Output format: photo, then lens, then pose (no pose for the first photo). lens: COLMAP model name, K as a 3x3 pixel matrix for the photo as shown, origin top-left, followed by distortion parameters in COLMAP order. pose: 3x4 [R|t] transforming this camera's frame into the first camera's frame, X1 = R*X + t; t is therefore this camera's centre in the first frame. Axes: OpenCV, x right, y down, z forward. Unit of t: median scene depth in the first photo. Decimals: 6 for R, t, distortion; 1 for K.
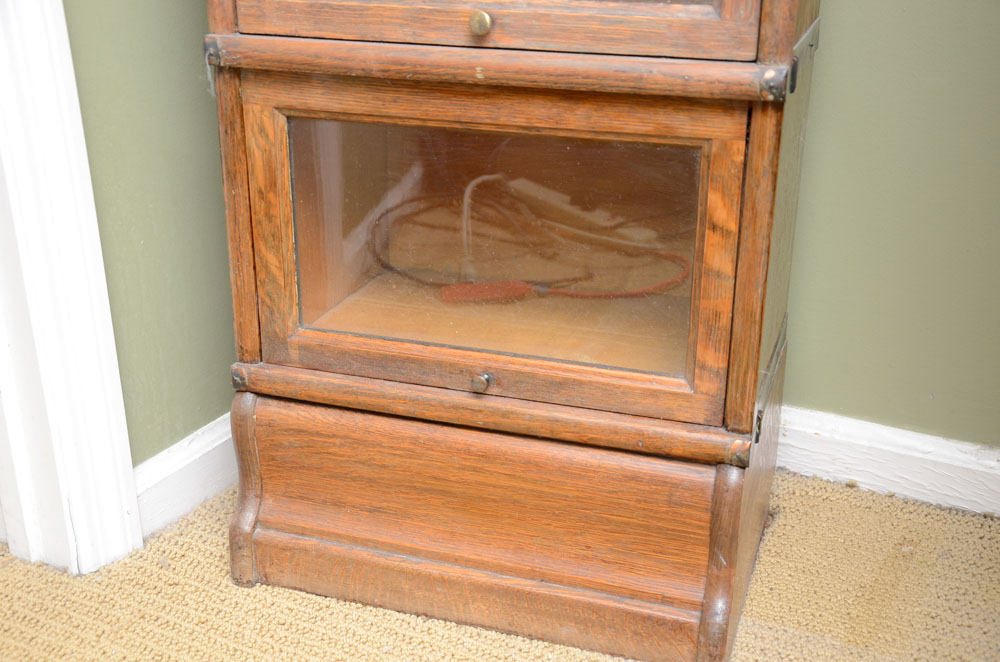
lens RADIAL K [[1197.3, 0, 500.0], [0, 1197.3, 331.0], [0, 0, 1]] dist [0.099015, 0.009116]
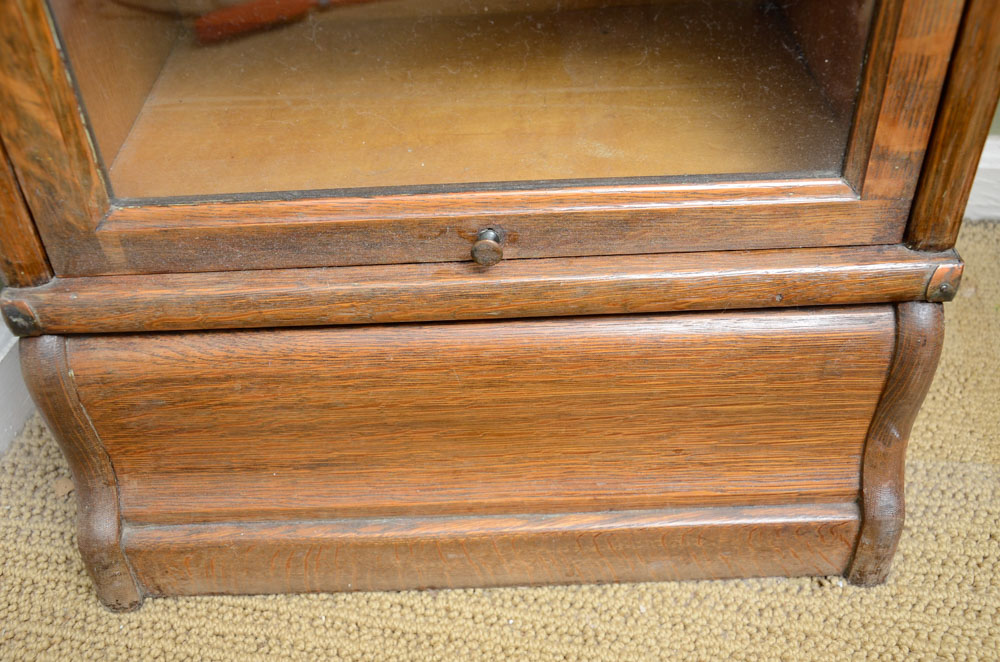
lens RADIAL K [[1038.3, 0, 500.0], [0, 1038.3, 331.0], [0, 0, 1]] dist [-0.062317, 0.214513]
pose [[0.941250, -0.242568, 0.234966, -0.128700], [0.156587, 0.929926, 0.332743, -0.078081], [-0.299213, -0.276402, 0.913276, 0.524122]]
